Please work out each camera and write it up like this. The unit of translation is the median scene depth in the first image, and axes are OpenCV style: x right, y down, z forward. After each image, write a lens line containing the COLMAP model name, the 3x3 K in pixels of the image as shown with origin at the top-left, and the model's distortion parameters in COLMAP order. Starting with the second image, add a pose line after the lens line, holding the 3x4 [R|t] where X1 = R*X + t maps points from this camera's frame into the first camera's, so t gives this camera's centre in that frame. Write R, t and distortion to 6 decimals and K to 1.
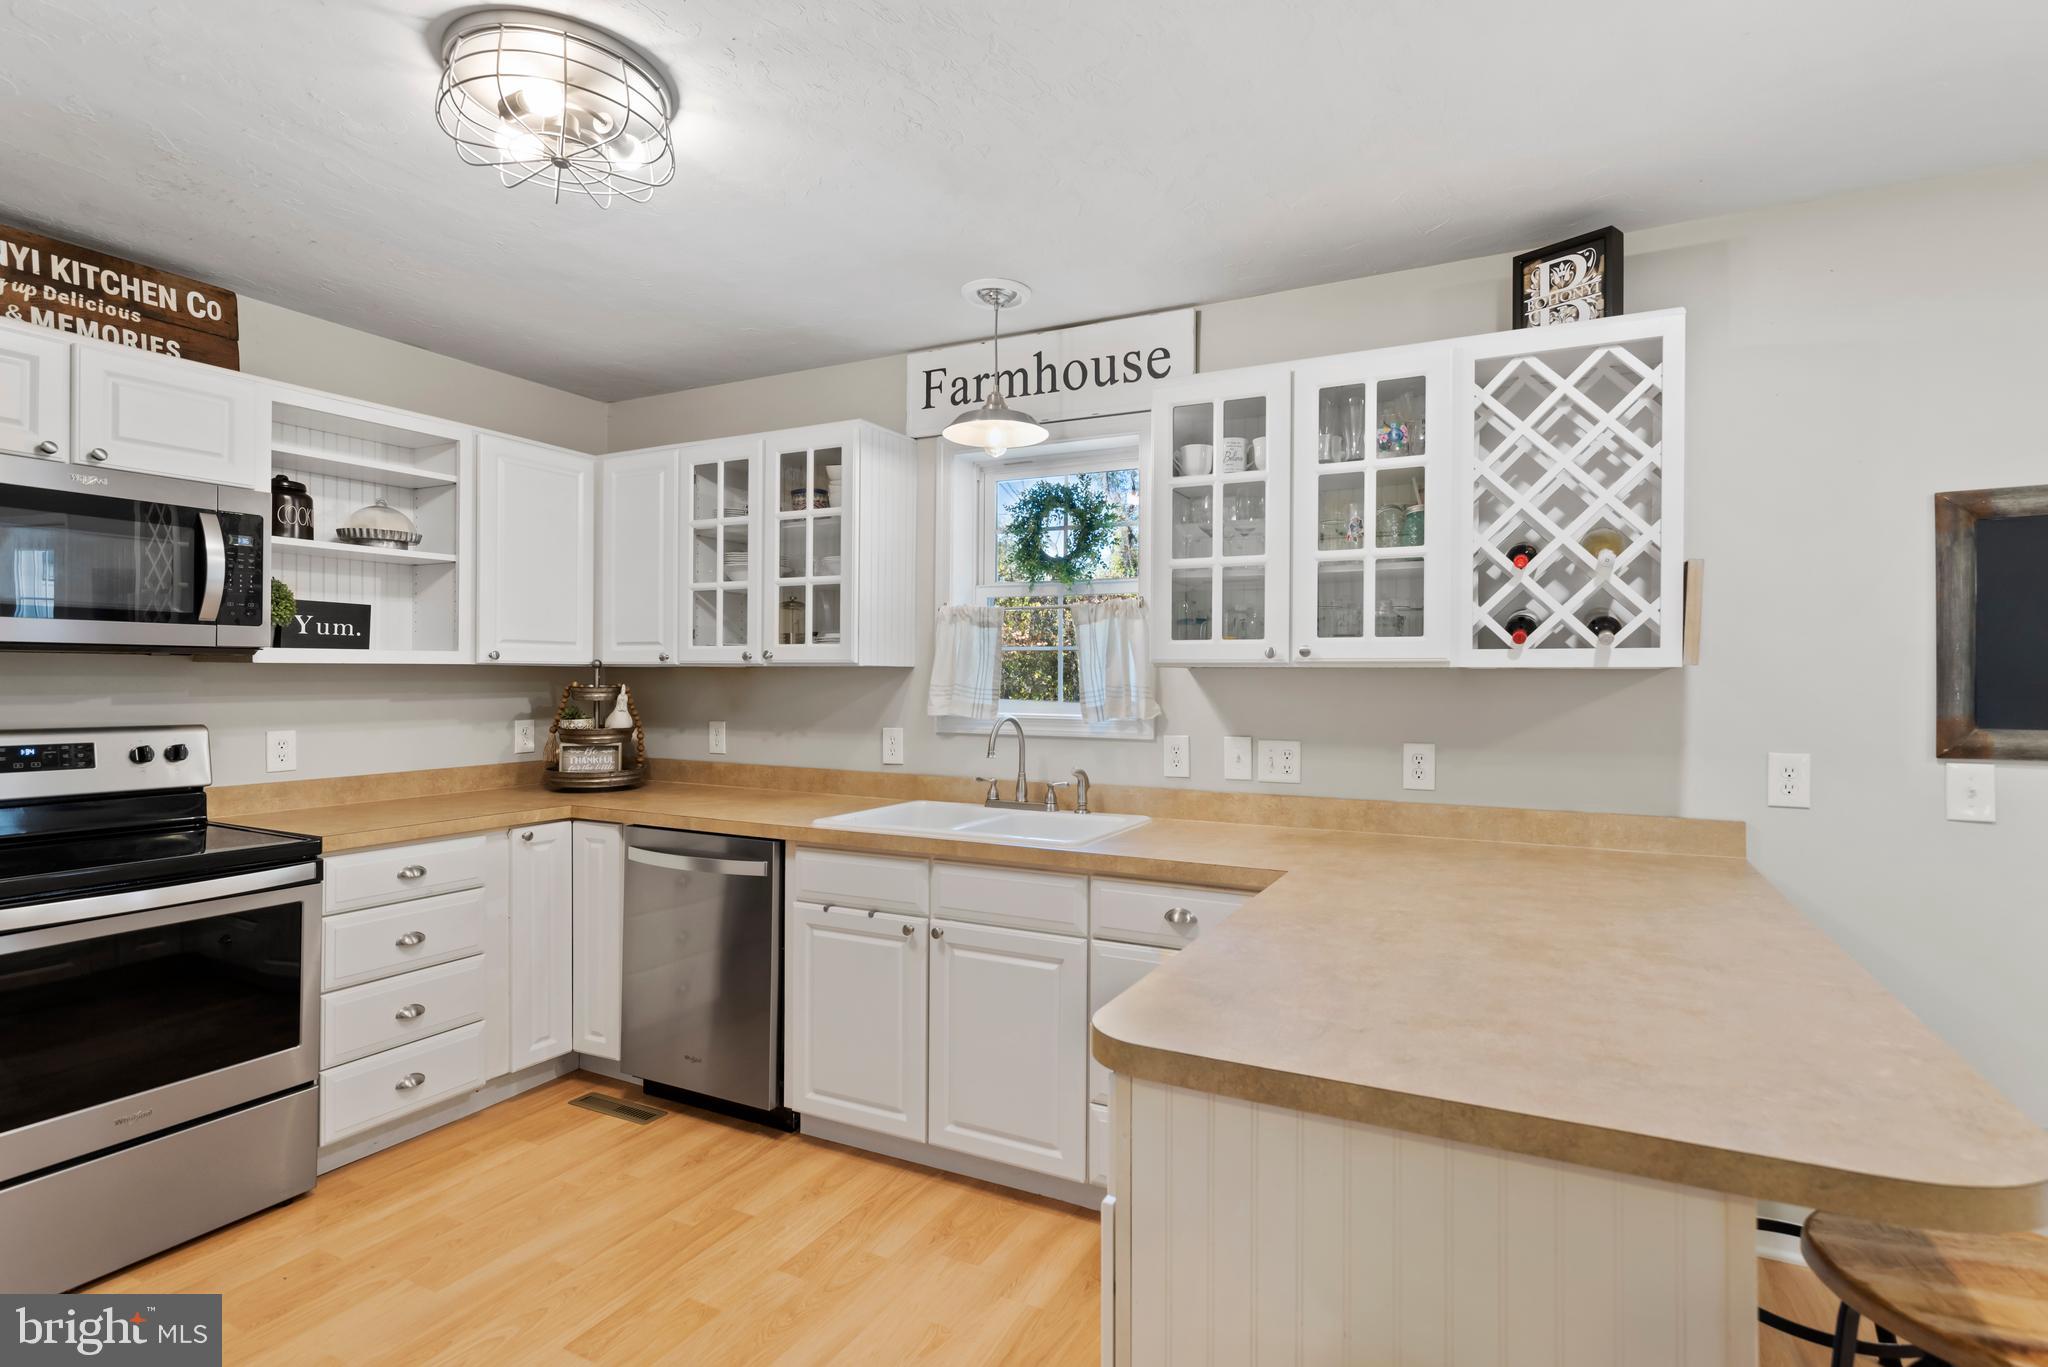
lens RADIAL K [[992.9, 0, 1046.5], [0, 992.9, 682.6], [0, 0, 1]] dist [0.000446, -0.000009]
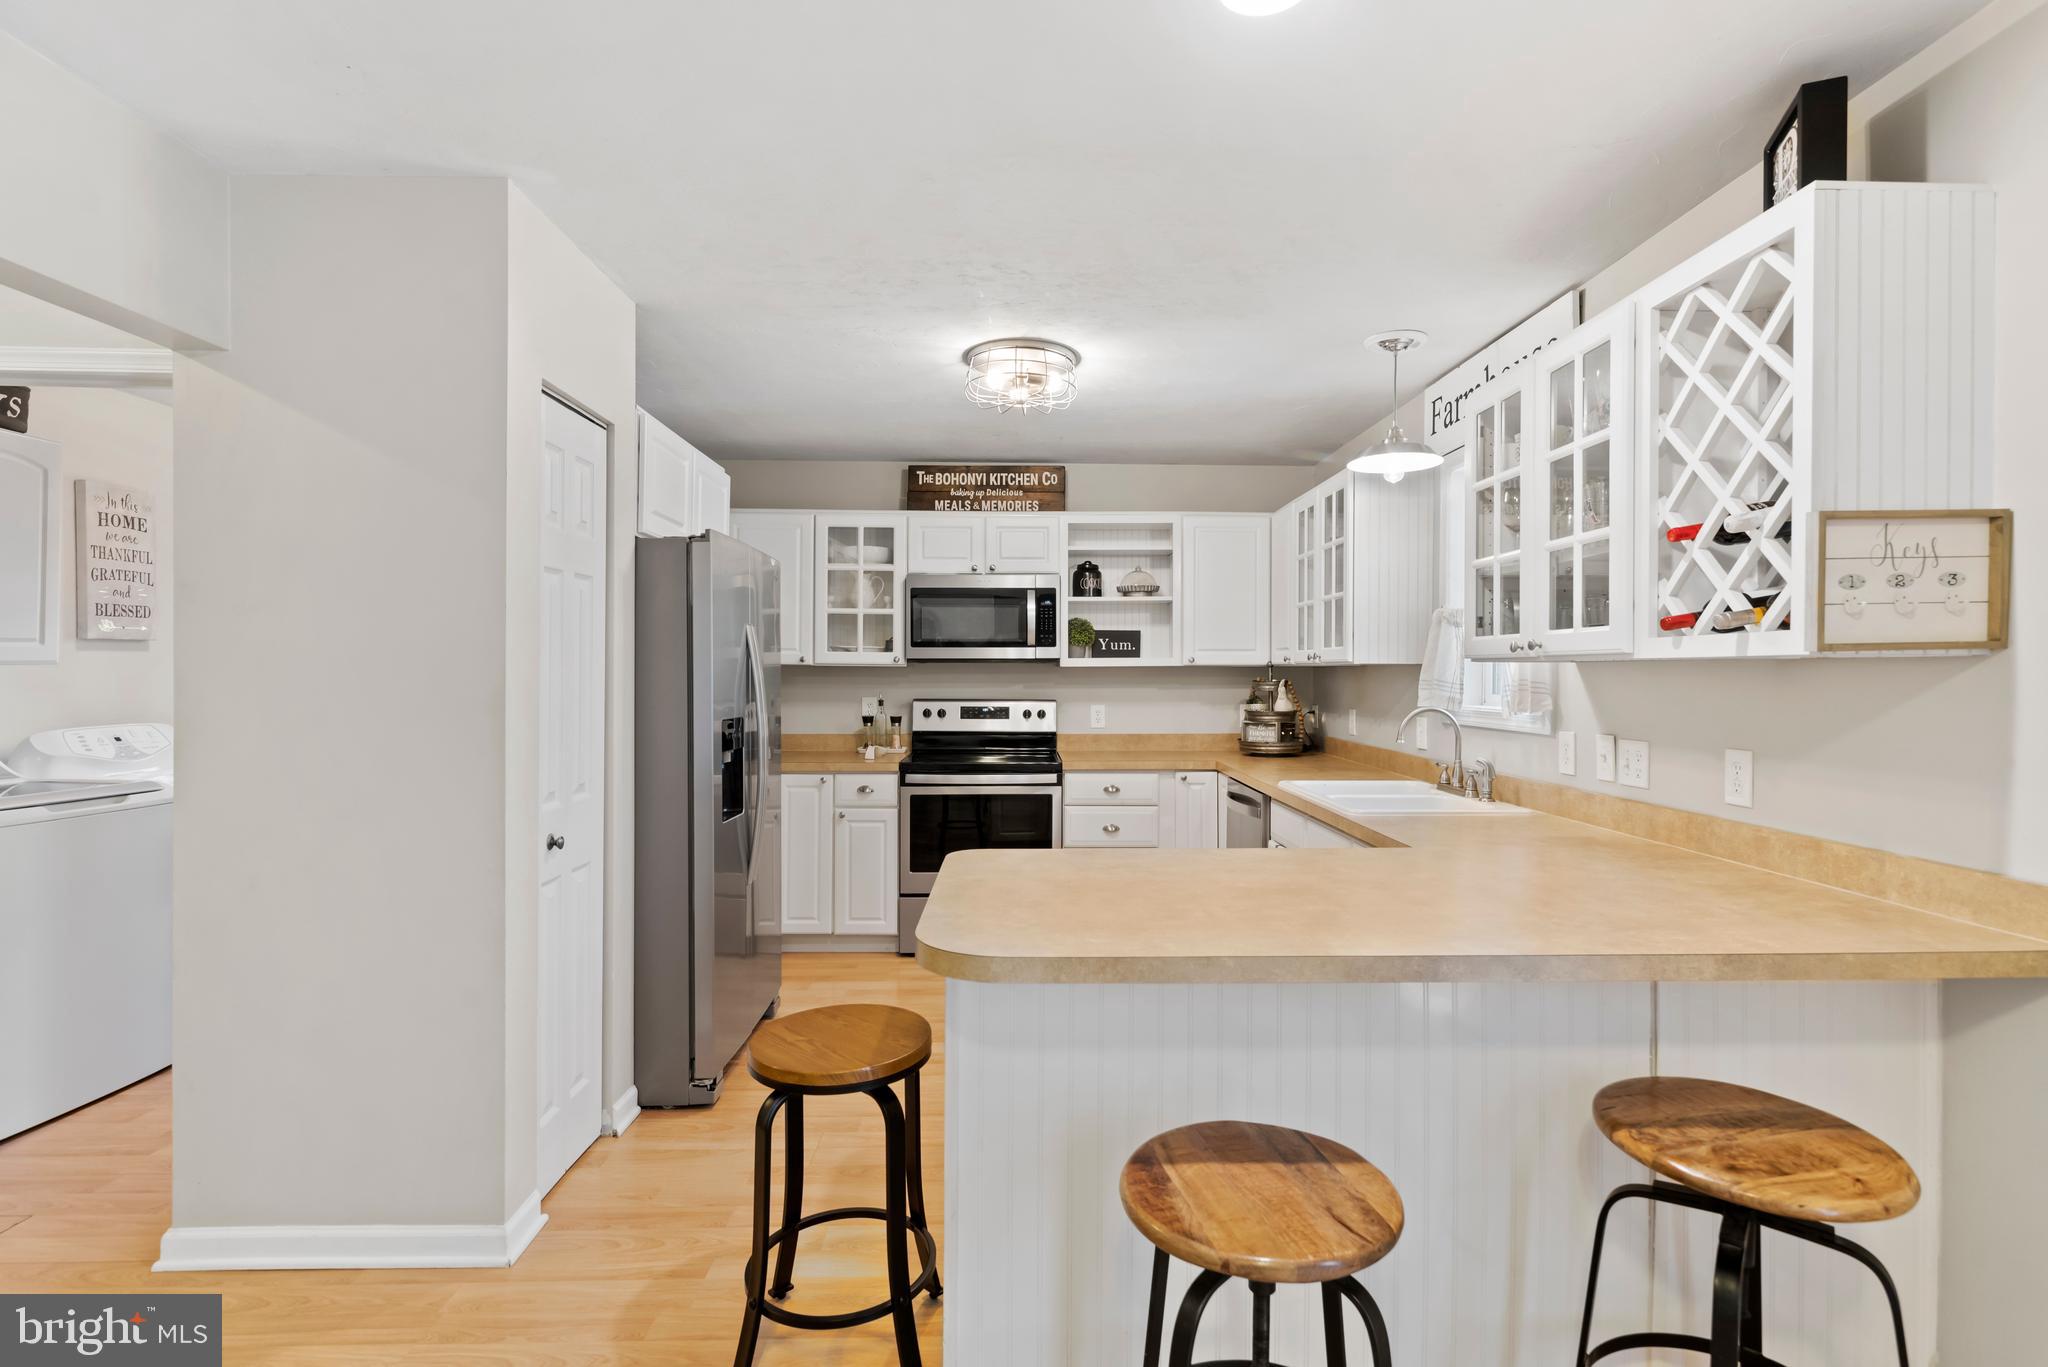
lens RADIAL K [[993.5, 0, 1048.8], [0, 993.5, 676.1], [0, 0, 1]] dist [0.000947, 0.000308]
pose [[0.476246, -0.001727, -0.879311, 0.782568], [-0.003110, 0.999989, -0.003648, 0.004368], [0.879307, 0.004472, 0.476235, 0.094892]]
